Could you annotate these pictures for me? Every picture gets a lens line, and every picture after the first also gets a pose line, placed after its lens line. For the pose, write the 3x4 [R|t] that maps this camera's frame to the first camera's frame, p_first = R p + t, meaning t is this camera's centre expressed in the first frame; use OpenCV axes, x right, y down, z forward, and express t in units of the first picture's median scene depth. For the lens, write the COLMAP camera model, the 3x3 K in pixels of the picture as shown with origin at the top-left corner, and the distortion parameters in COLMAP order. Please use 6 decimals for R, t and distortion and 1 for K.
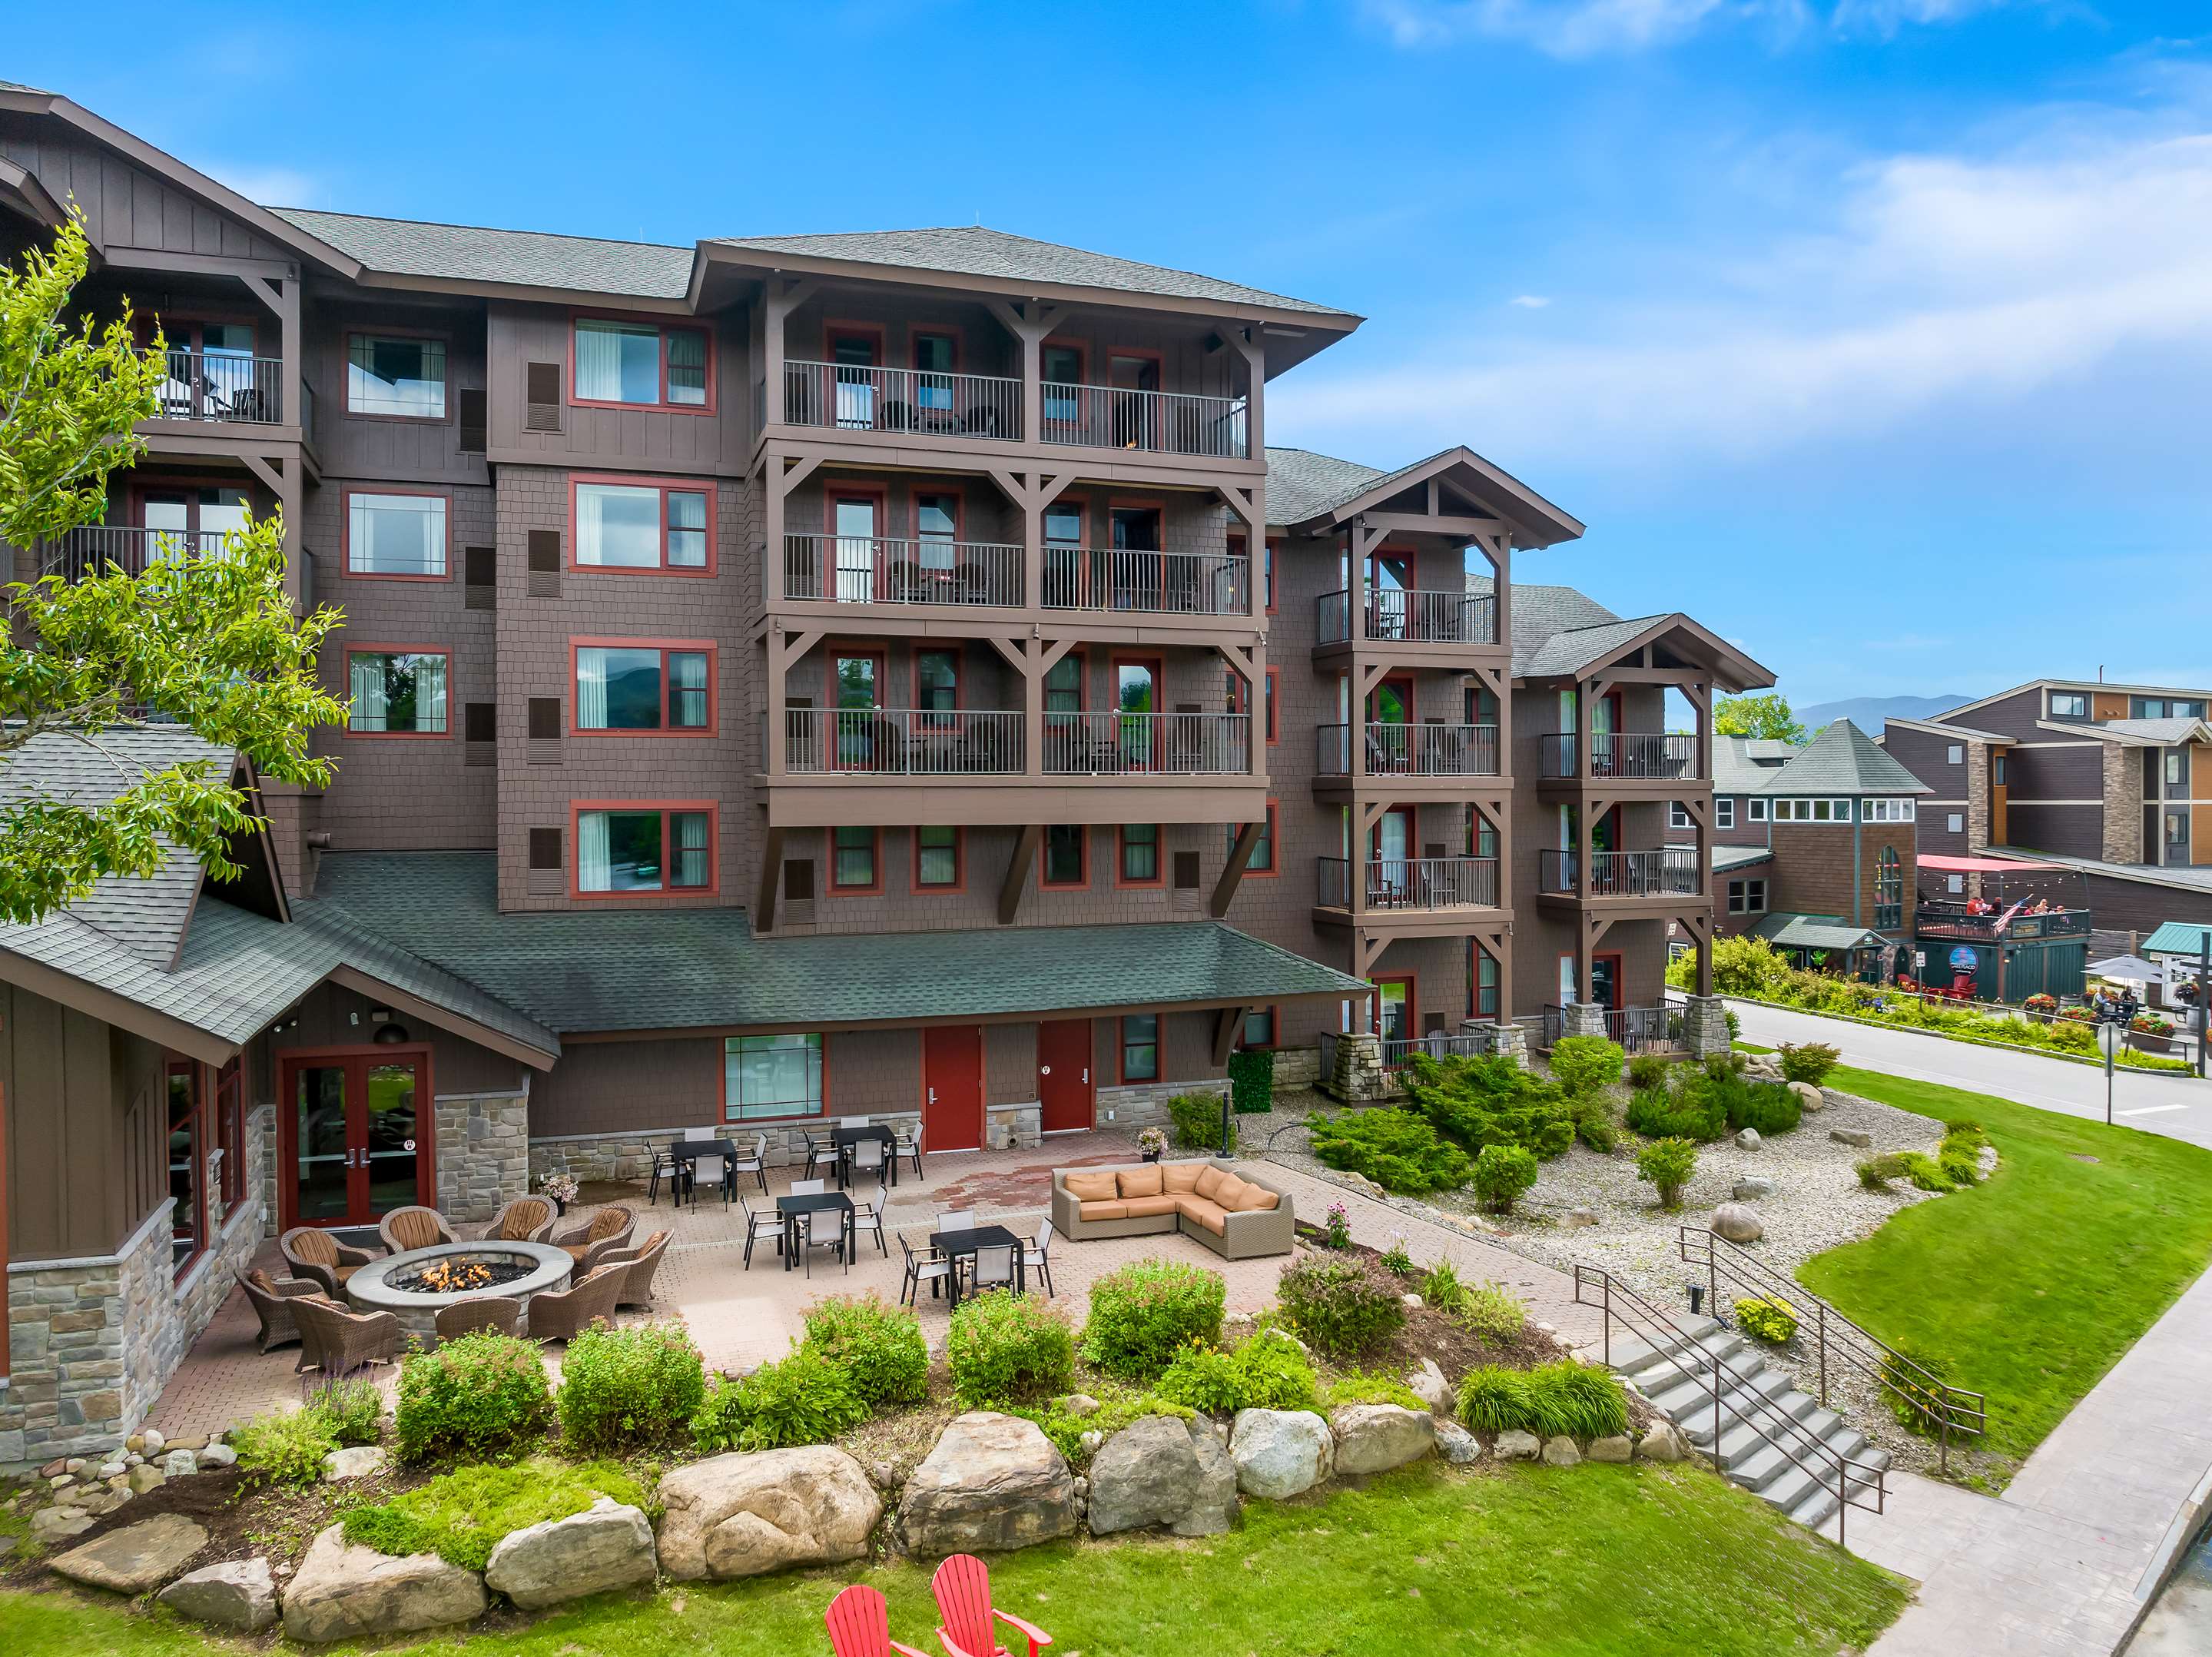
lens RADIAL K [[1569.6, 0, 1118.5], [0, 1569.6, 826.8], [0, 0, 1]] dist [-0.032007, -0.002369]
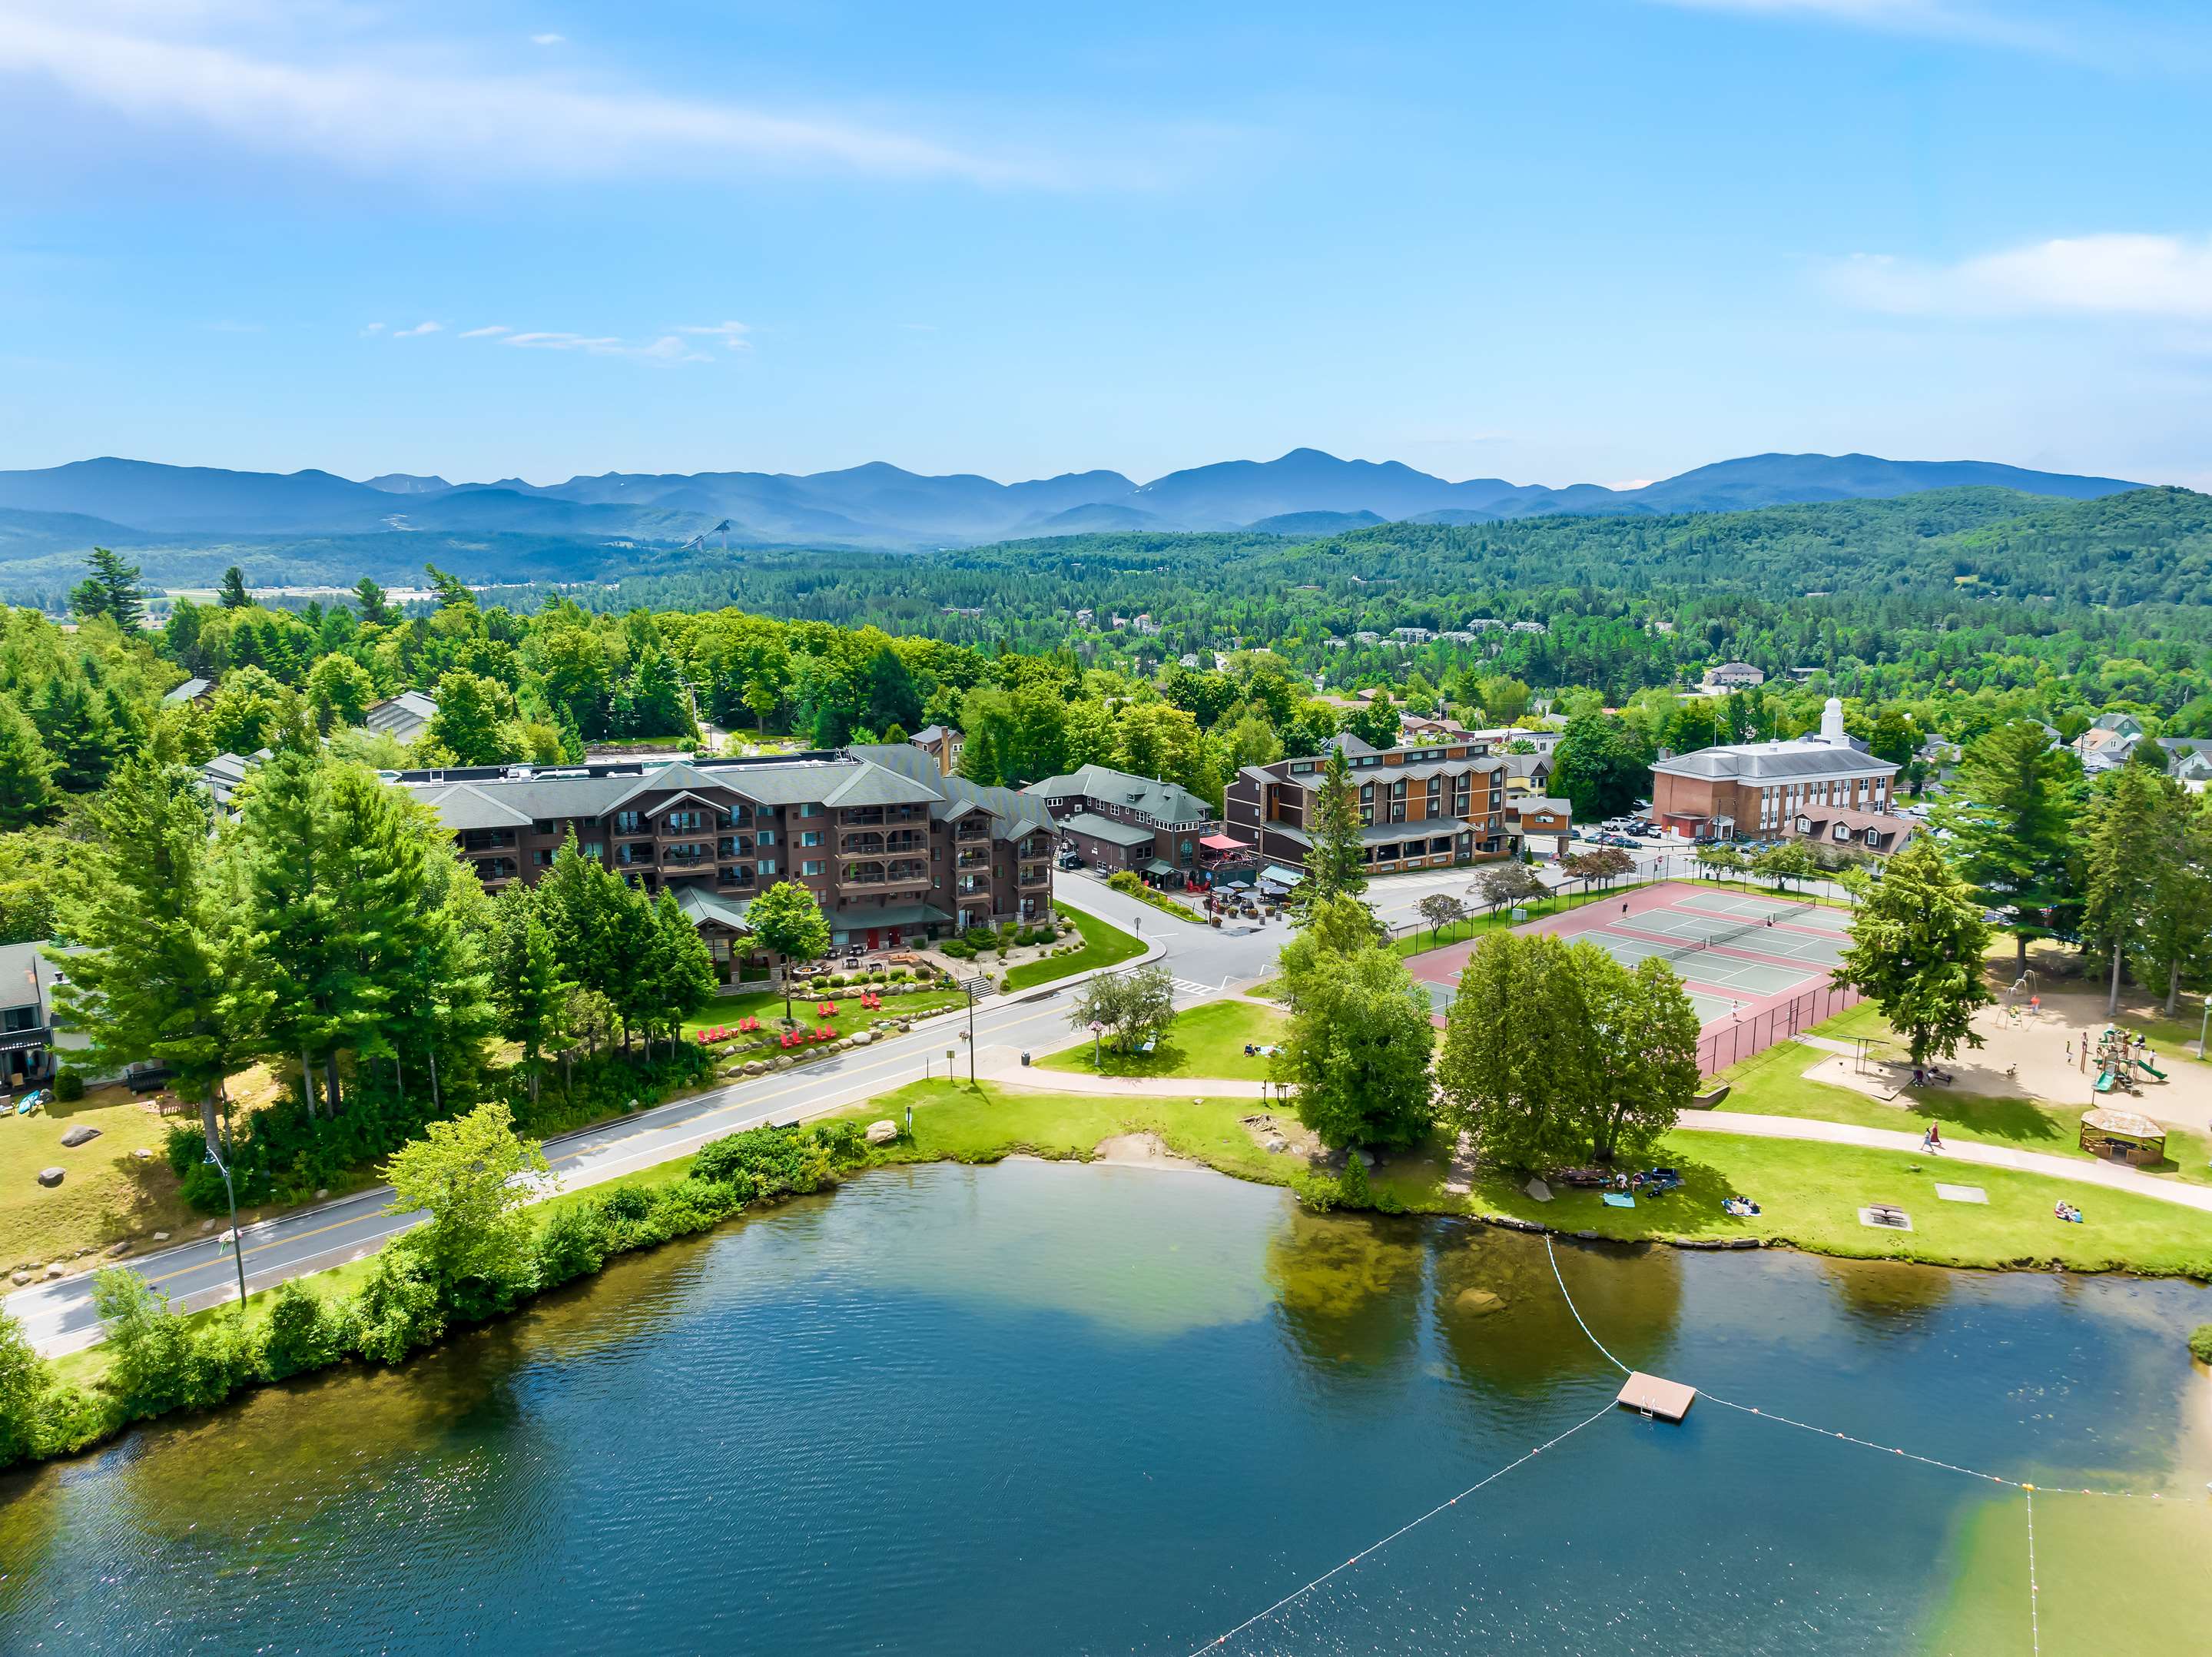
lens RADIAL K [[1569.6, 0, 1118.5], [0, 1569.6, 826.8], [0, 0, 1]] dist [-0.032007, -0.002369]
pose [[0.999080, -0.000613, 0.042892, 0.632073], [-0.006434, 0.986443, 0.163979, -1.374021], [-0.042411, -0.164104, 0.985531, -5.353208]]
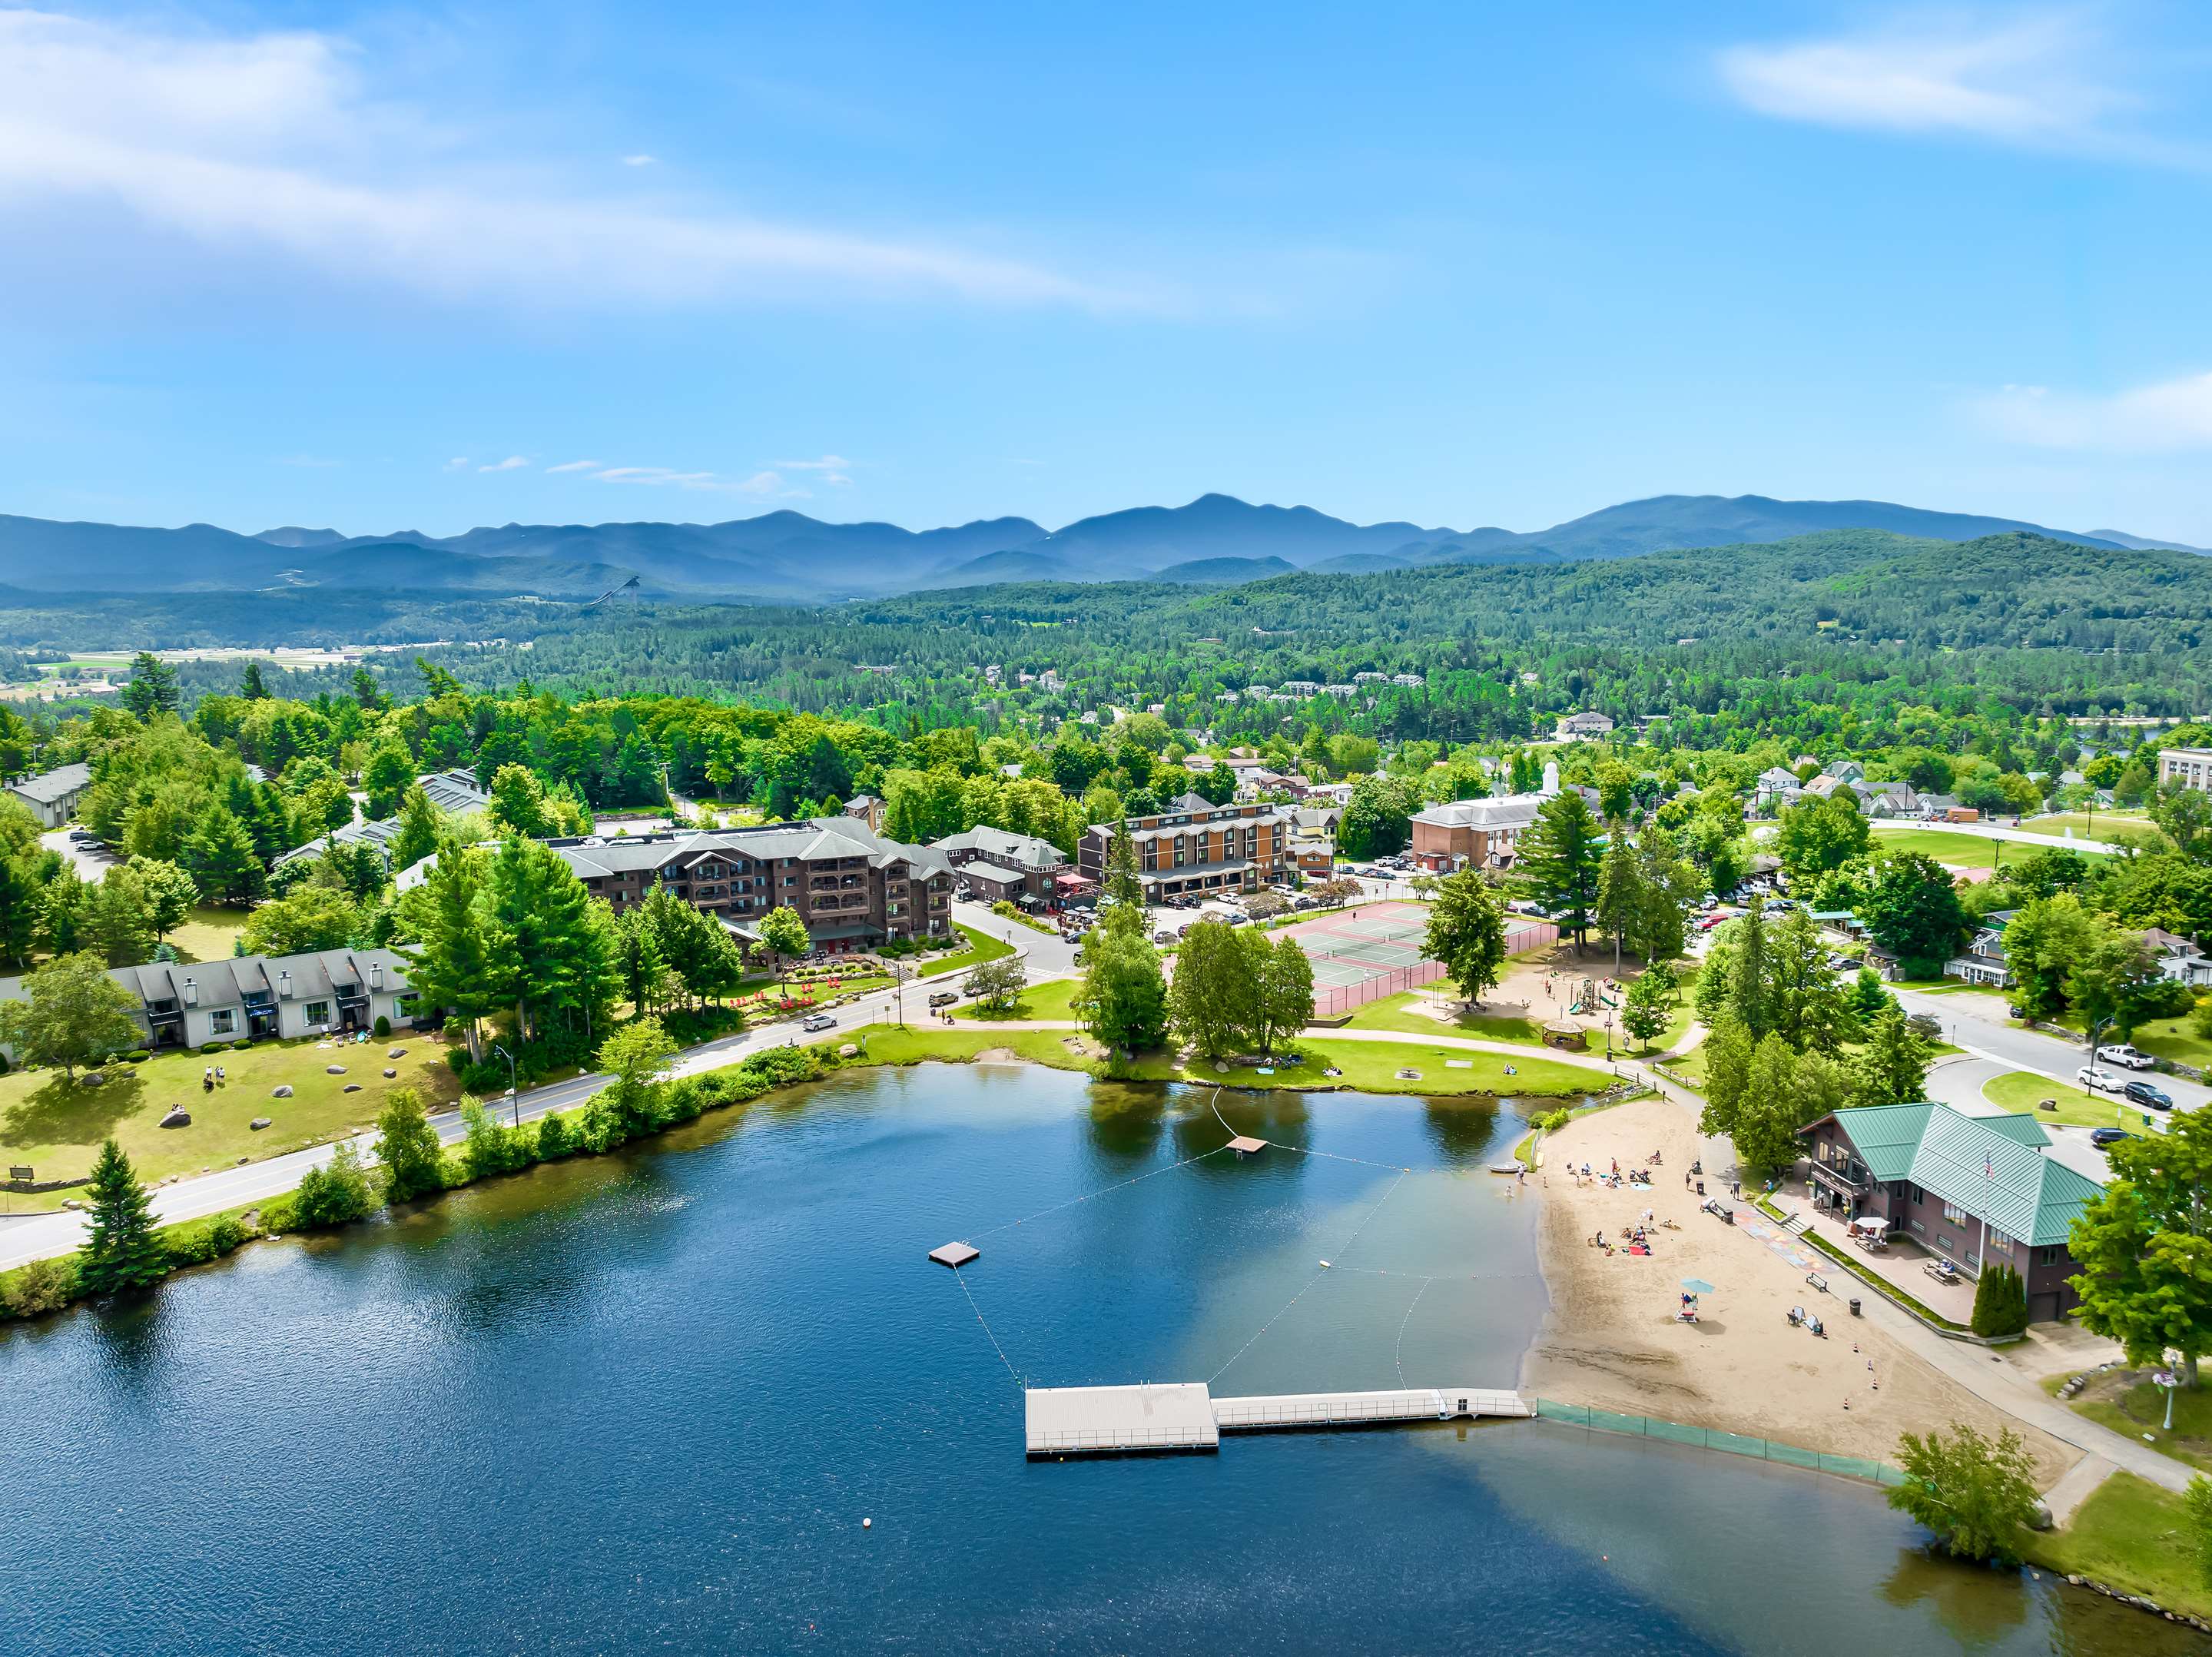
lens RADIAL K [[1569.6, 0, 1118.5], [0, 1569.6, 826.8], [0, 0, 1]] dist [-0.032007, -0.002369]
pose [[0.995149, -0.017737, 0.096770, 0.747050], [0.004590, 0.990914, 0.134418, -1.910302], [-0.098275, -0.133321, 0.986188, -8.809504]]
